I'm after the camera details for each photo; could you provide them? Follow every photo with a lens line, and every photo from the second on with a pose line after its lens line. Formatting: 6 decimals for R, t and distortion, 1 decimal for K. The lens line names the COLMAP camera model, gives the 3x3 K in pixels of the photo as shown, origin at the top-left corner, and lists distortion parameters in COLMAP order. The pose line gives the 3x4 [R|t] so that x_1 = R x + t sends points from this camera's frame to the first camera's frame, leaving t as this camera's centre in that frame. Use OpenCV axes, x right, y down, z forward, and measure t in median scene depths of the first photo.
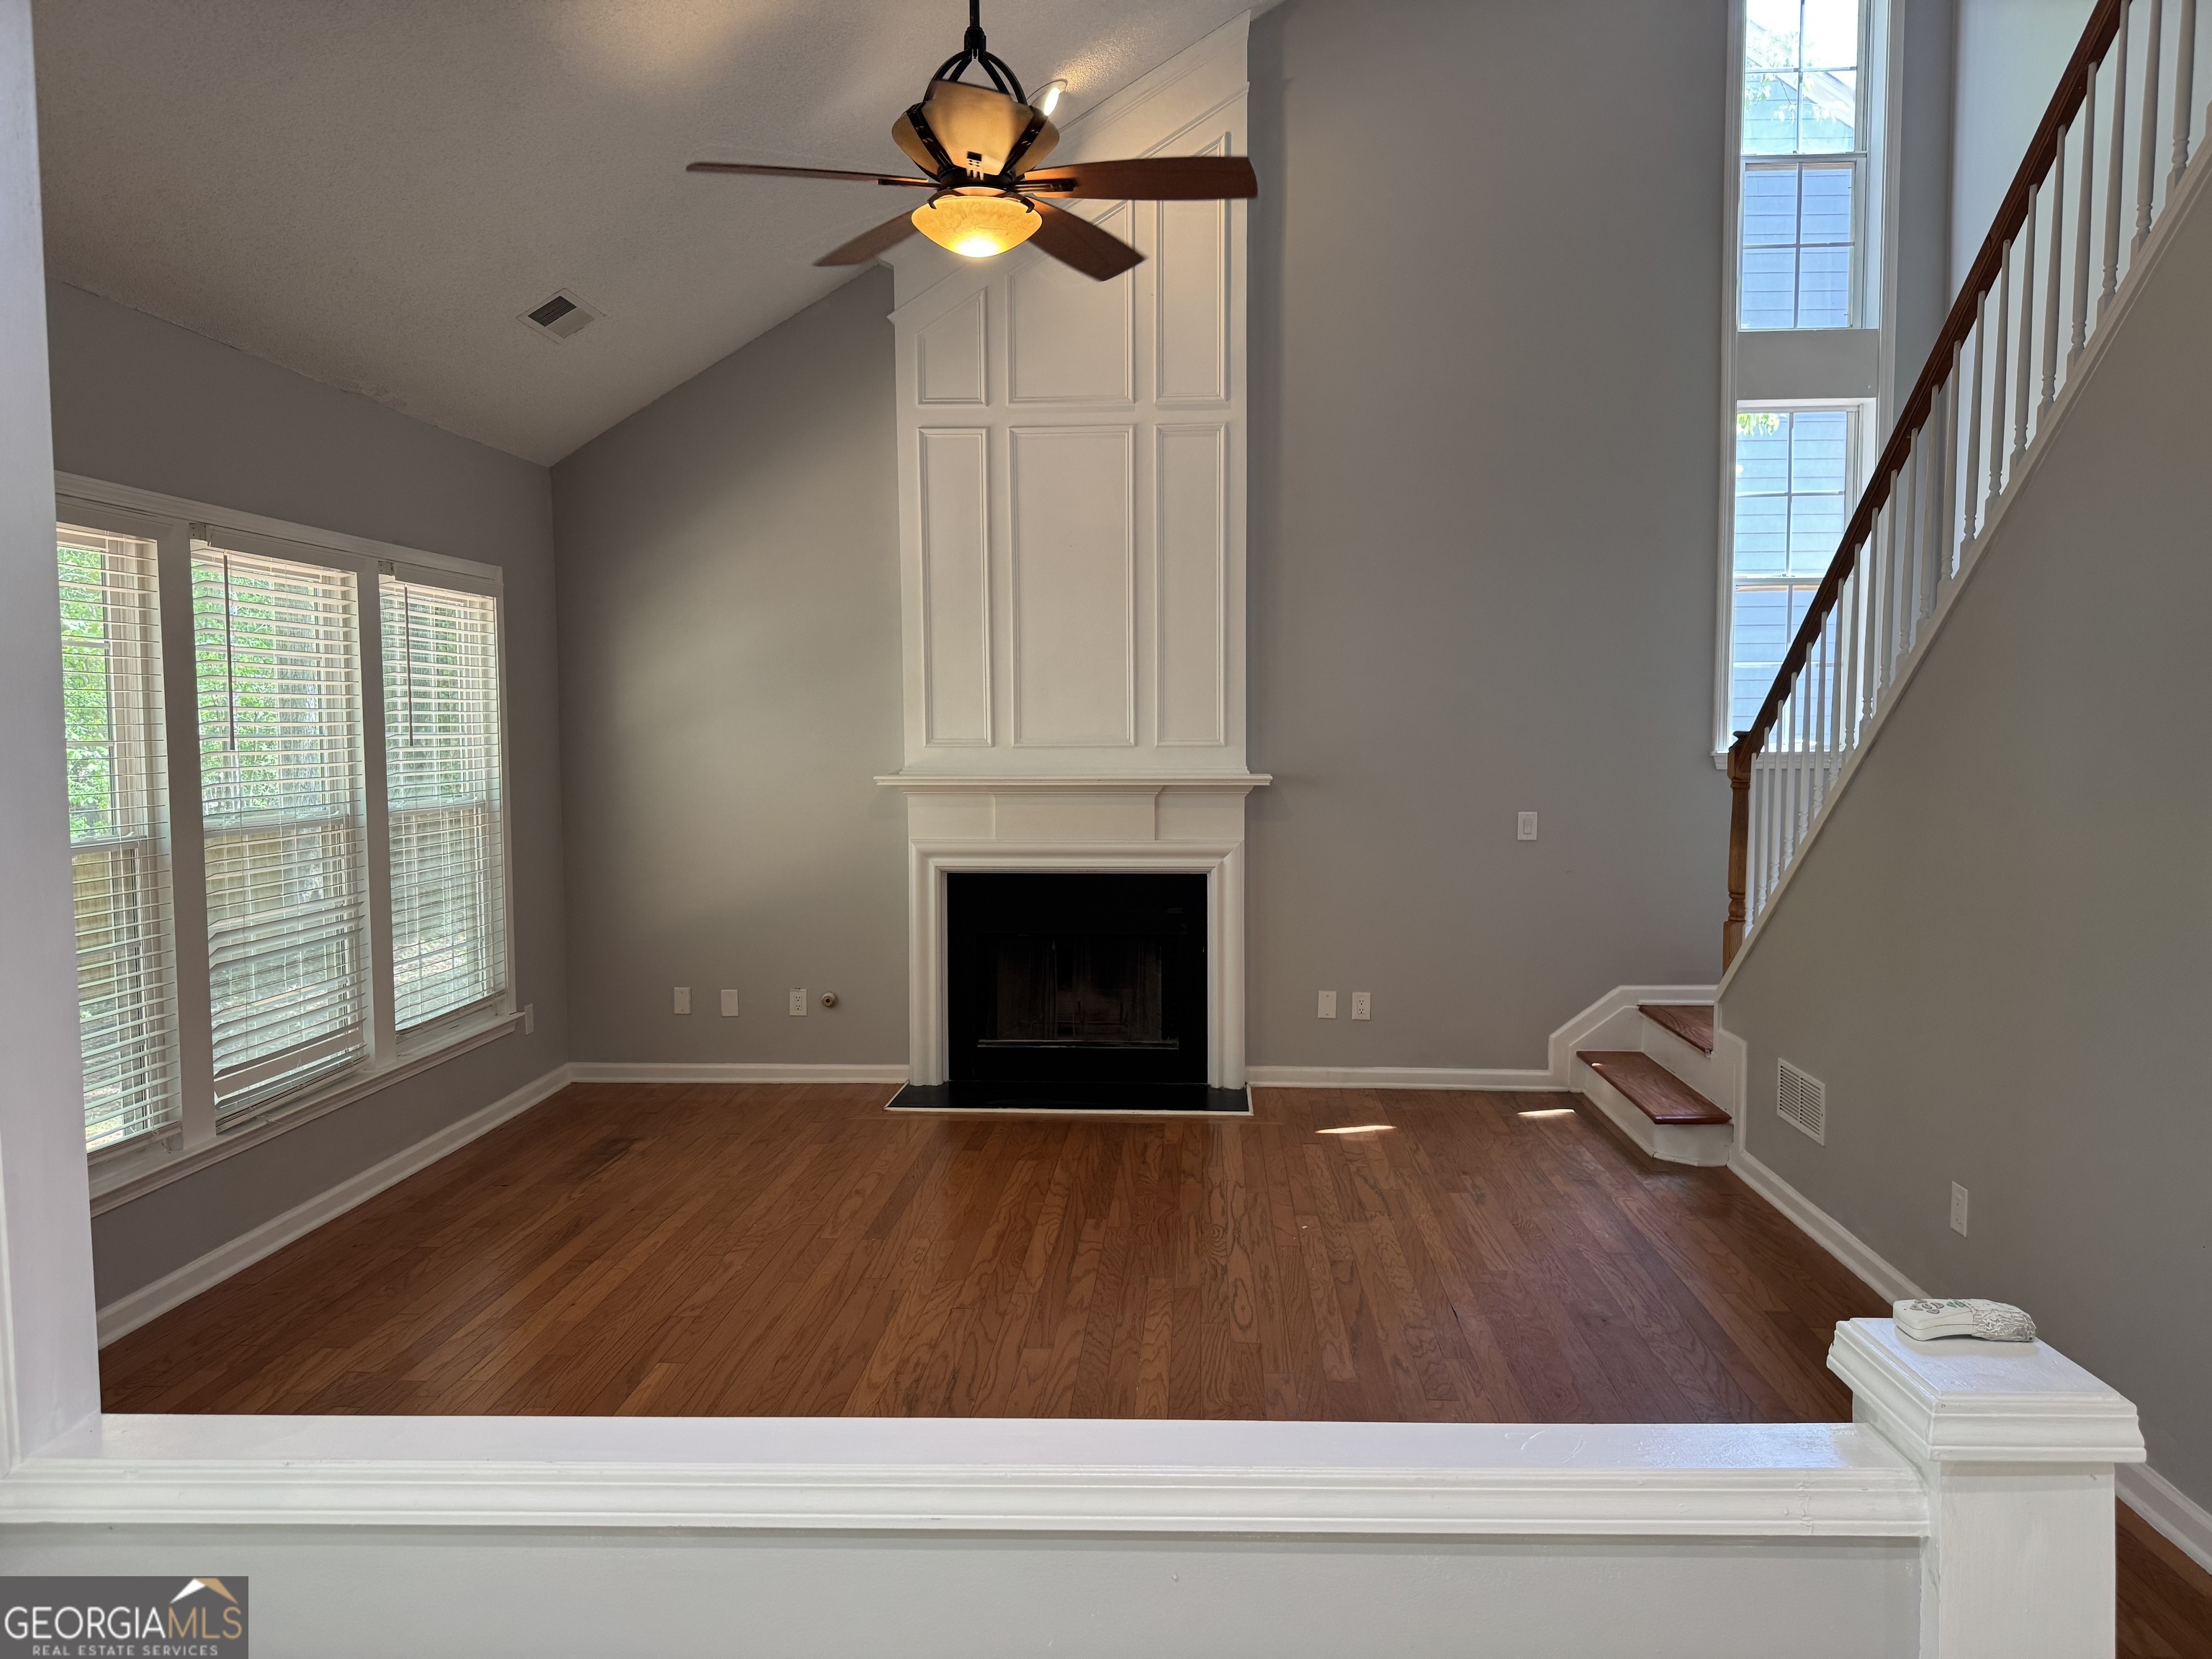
lens RADIAL K [[1522.1, 0, 1098.6], [0, 1522.1, 835.1], [0, 0, 1]] dist [0.135144, -0.228625]
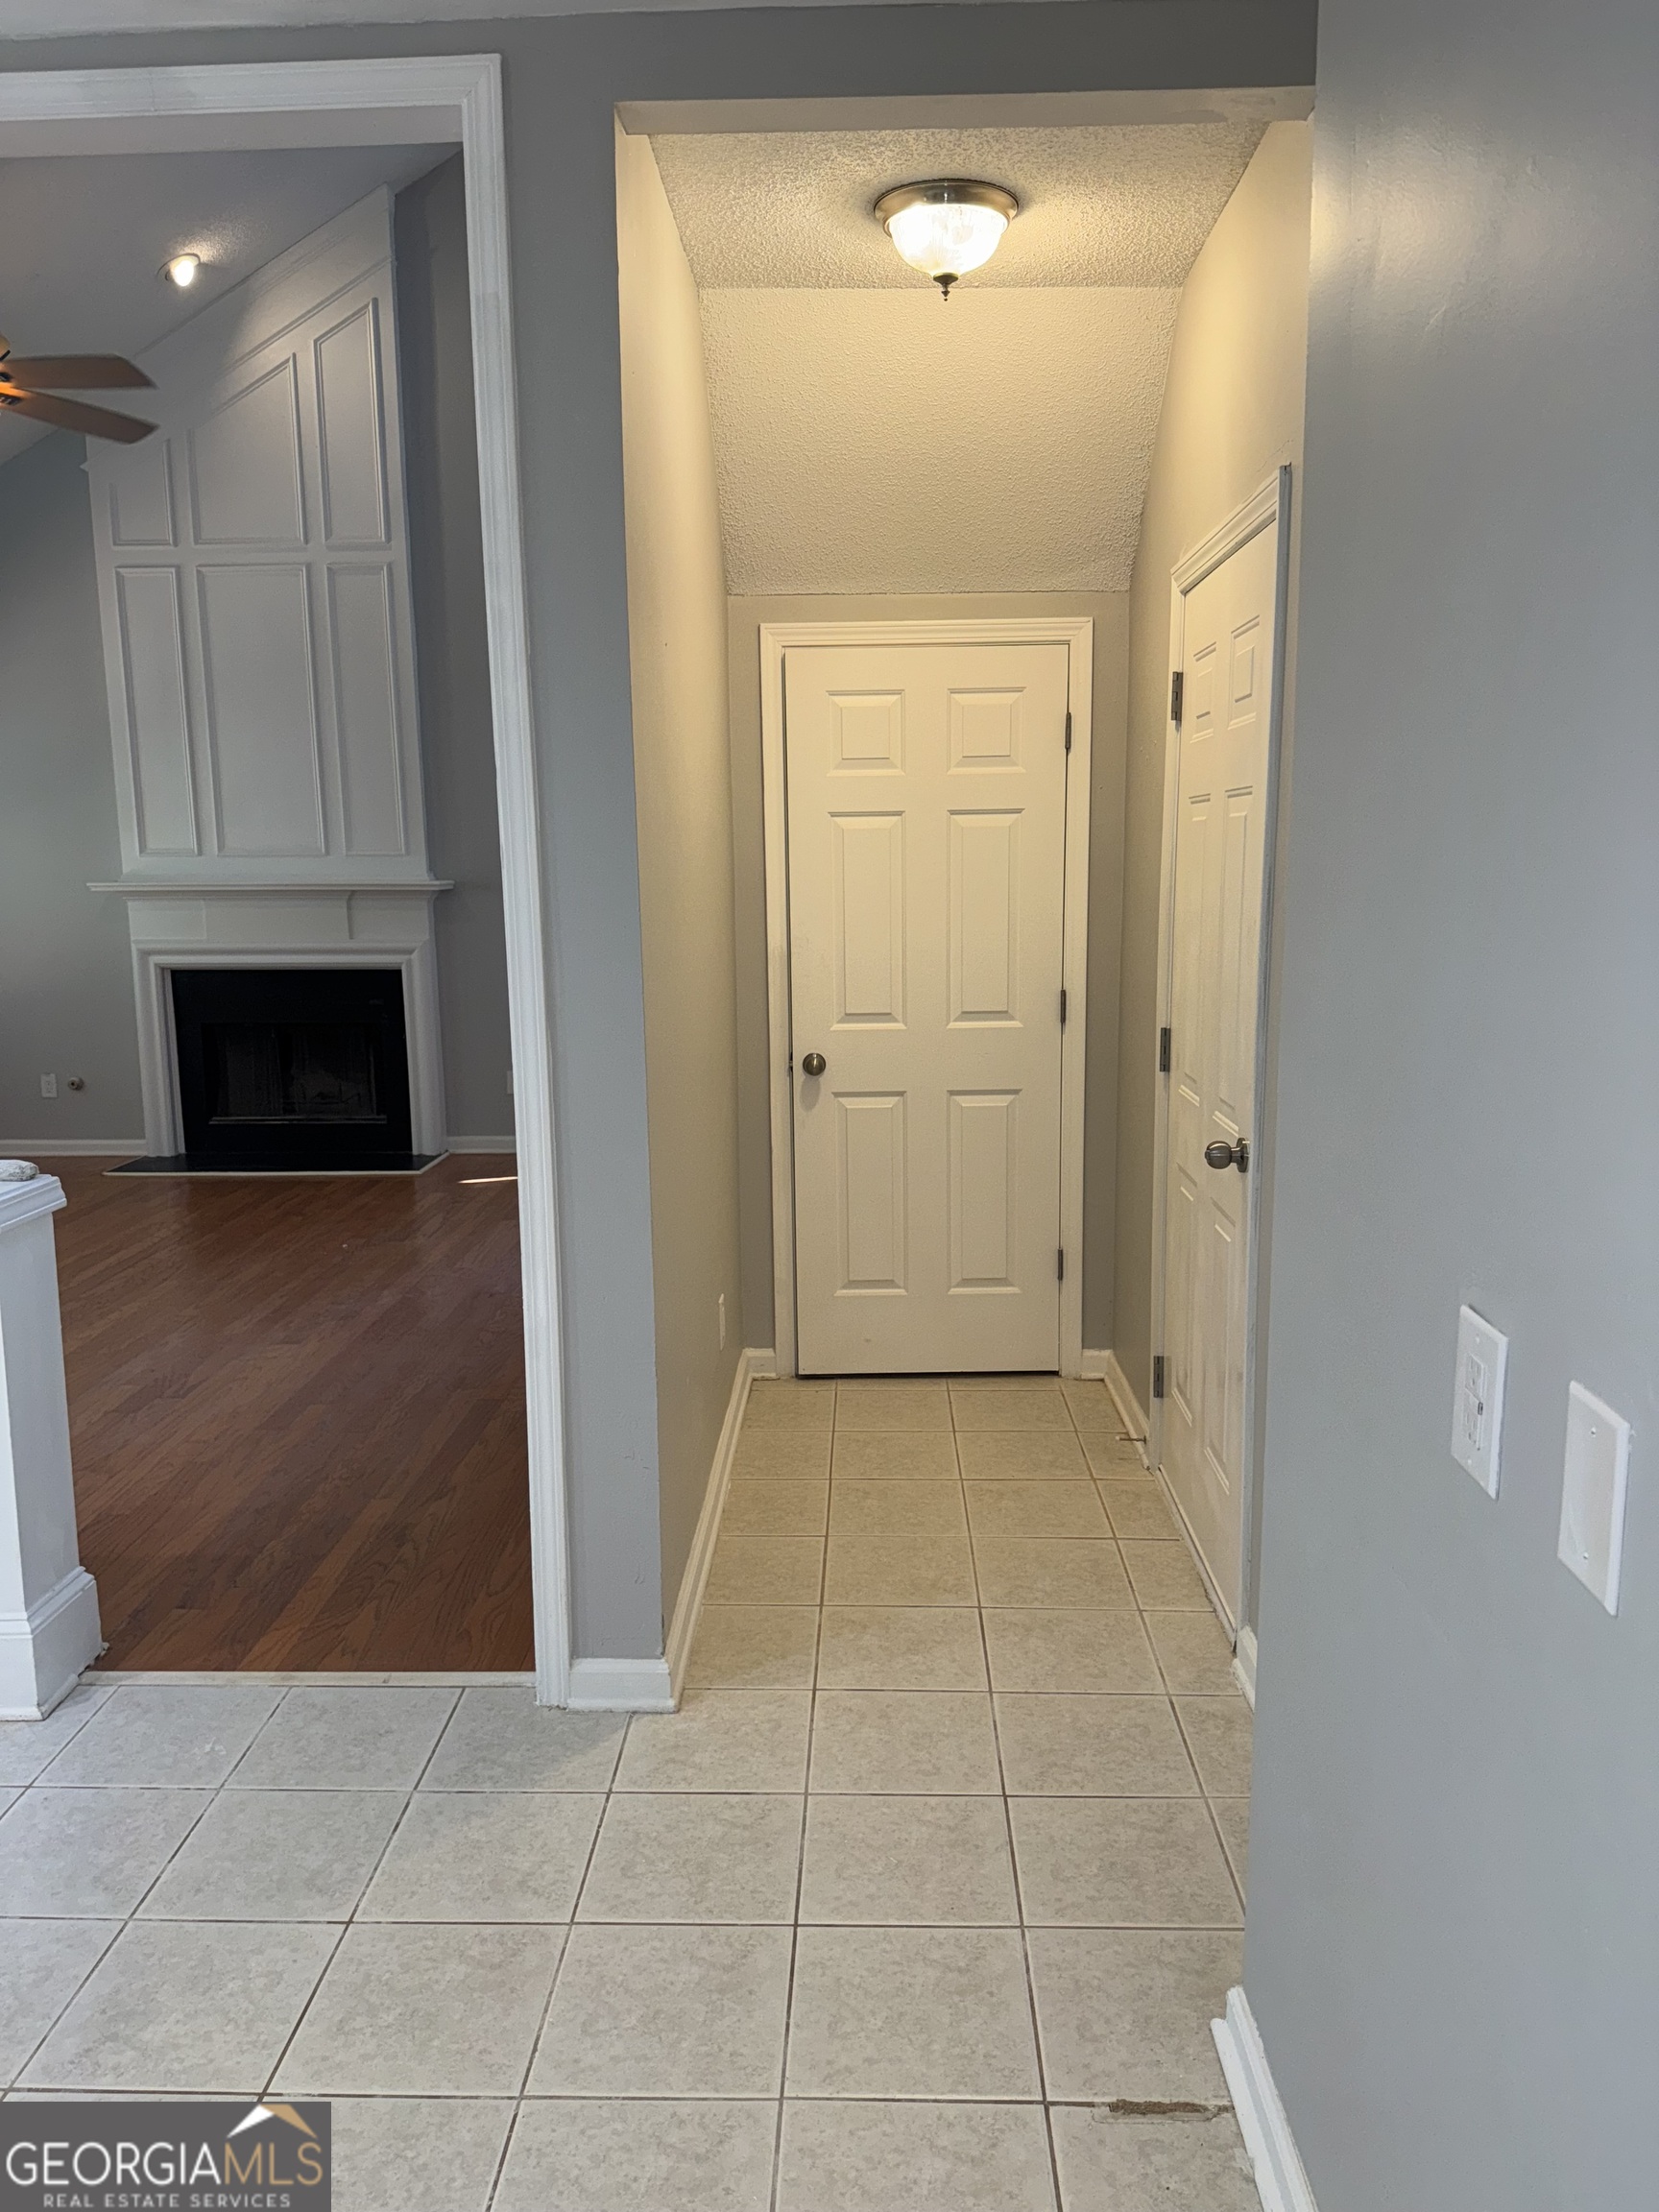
lens RADIAL K [[1522.1, 0, 829.5], [0, 1522.1, 1106.0], [0, 0, 1]] dist [0.135144, -0.228625]
pose [[0.999639, -0.011184, 0.024449, 0.427077], [0.009029, 0.996207, 0.086542, 0.036383], [-0.025324, -0.086290, 0.995948, -0.194182]]
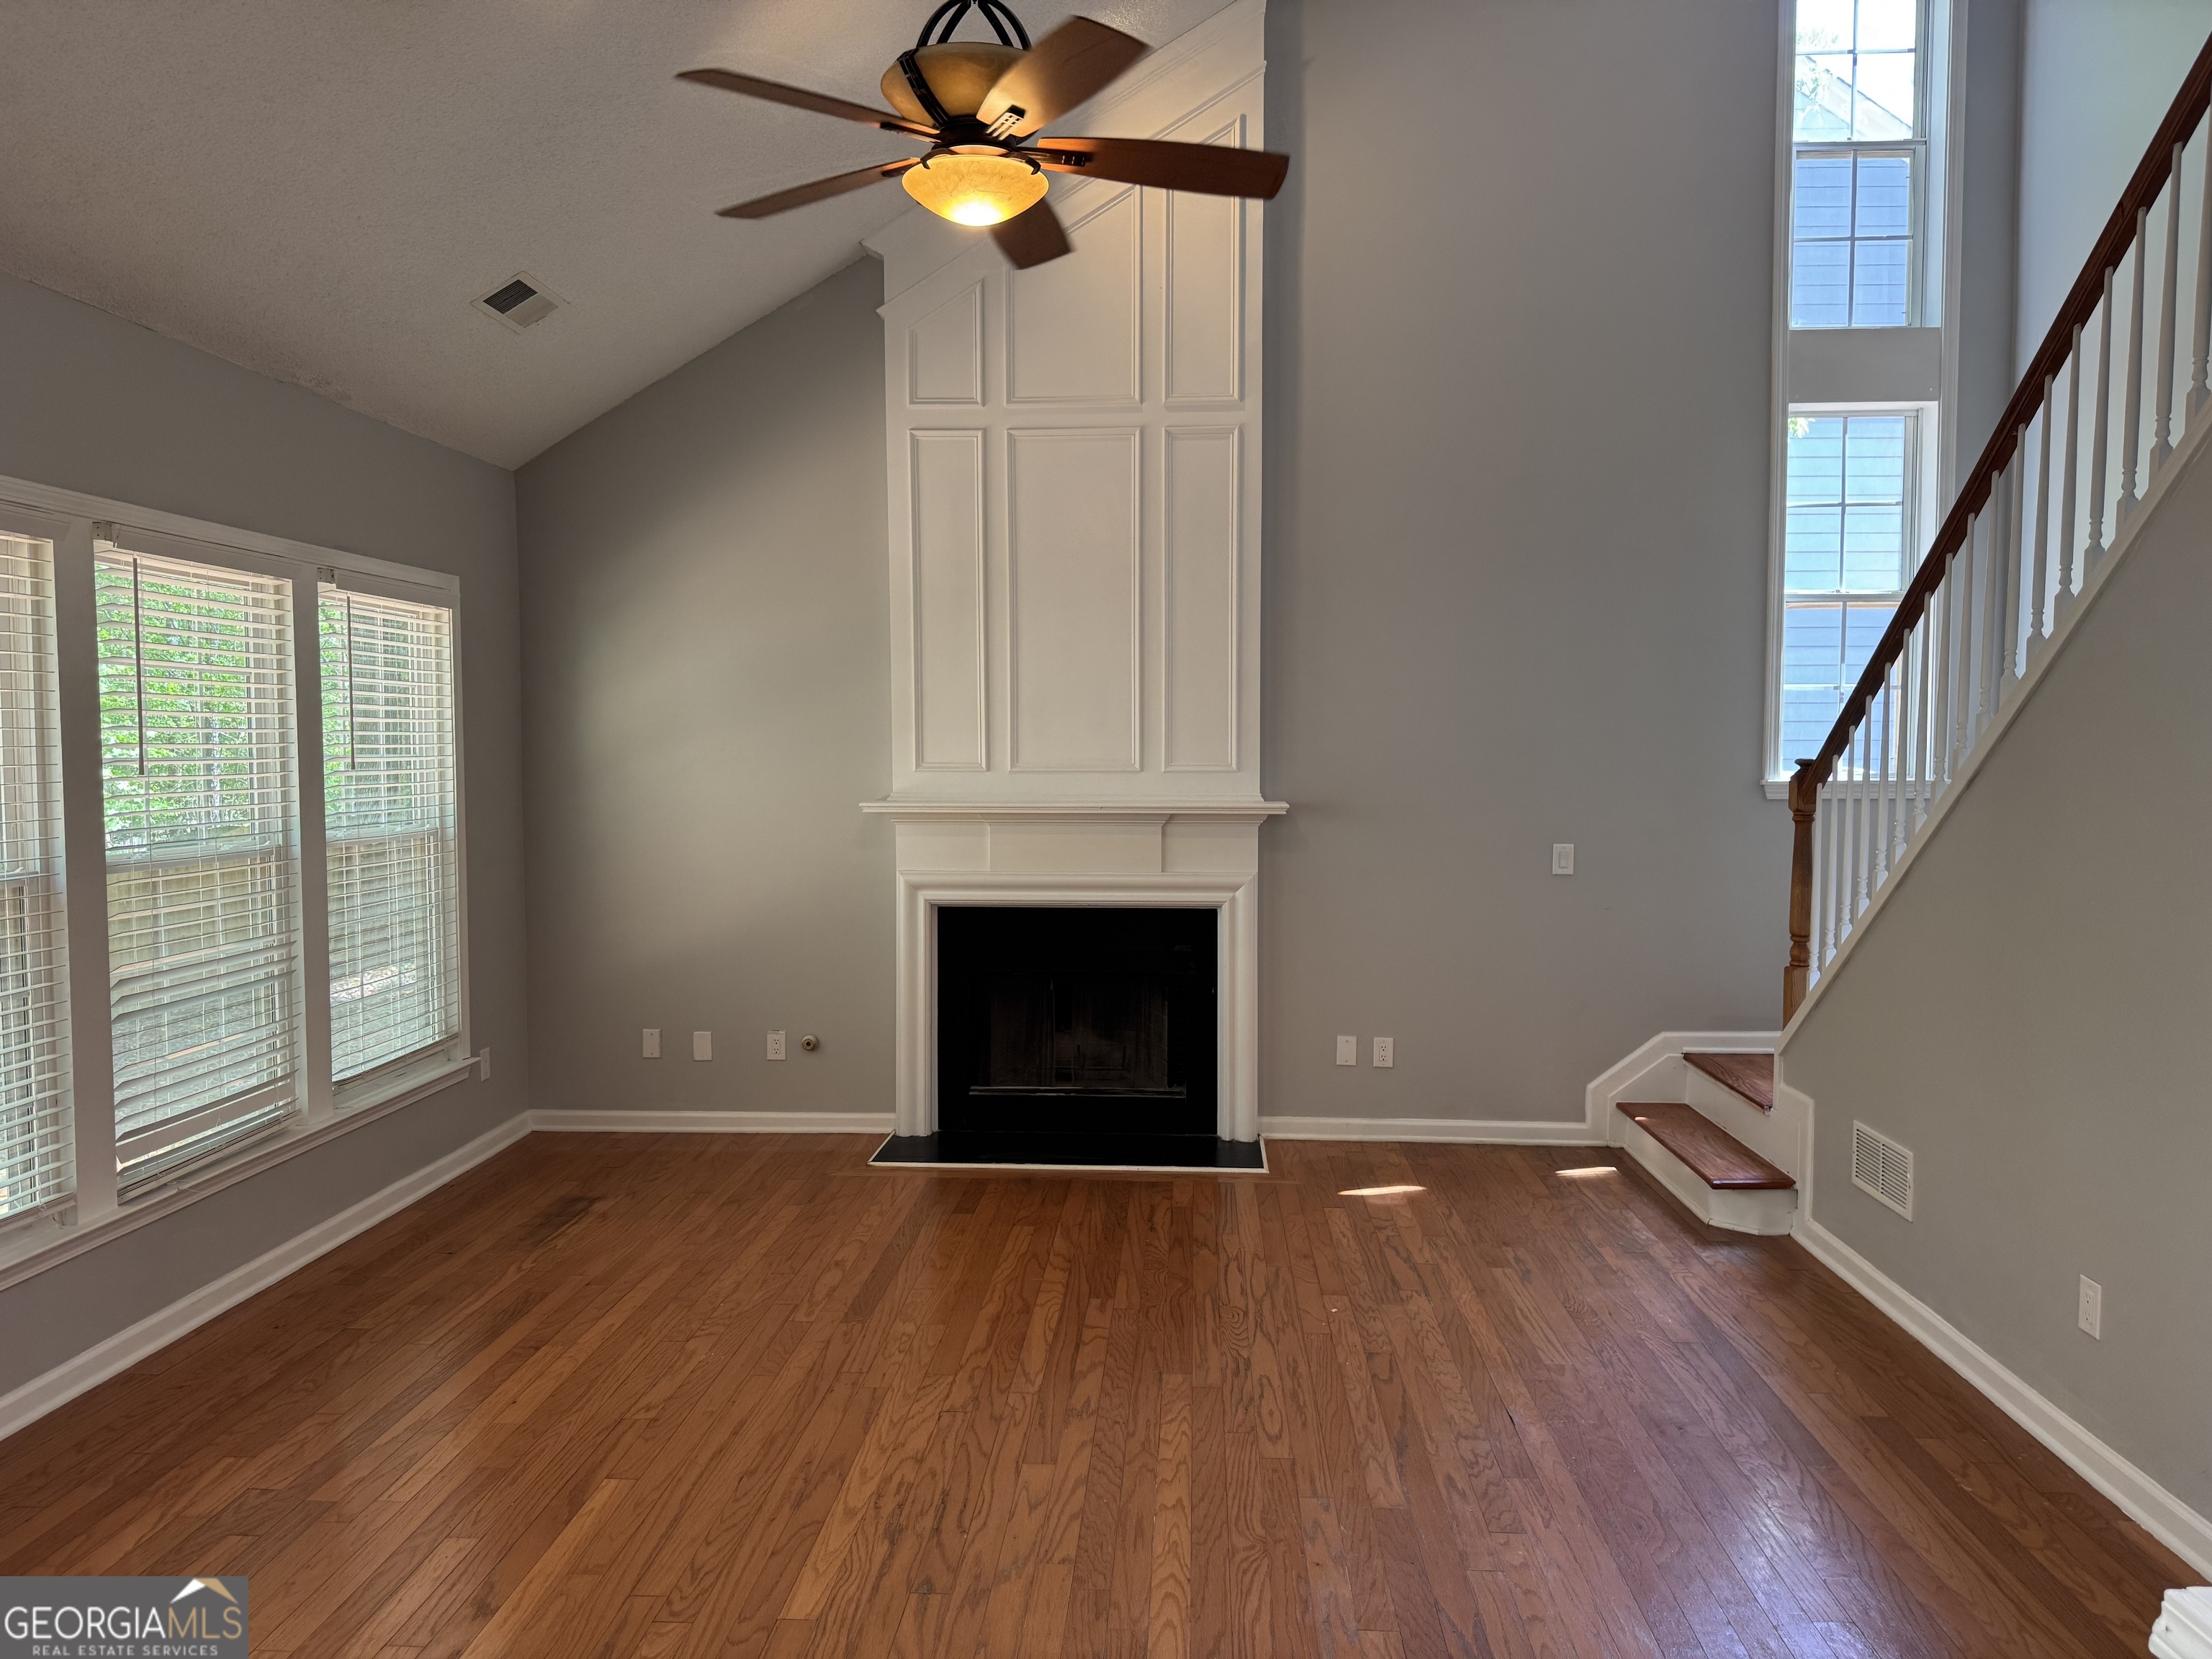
lens RADIAL K [[1515.3, 0, 1090.2], [0, 1515.3, 835.6], [0, 0, 1]] dist [0.100039, -0.143933]
pose [[0.999991, 0.003909, 0.001556, -0.009399], [-0.003891, 0.999922, -0.011907, -0.009294], [-0.001602, 0.011901, 0.999928, 0.089238]]
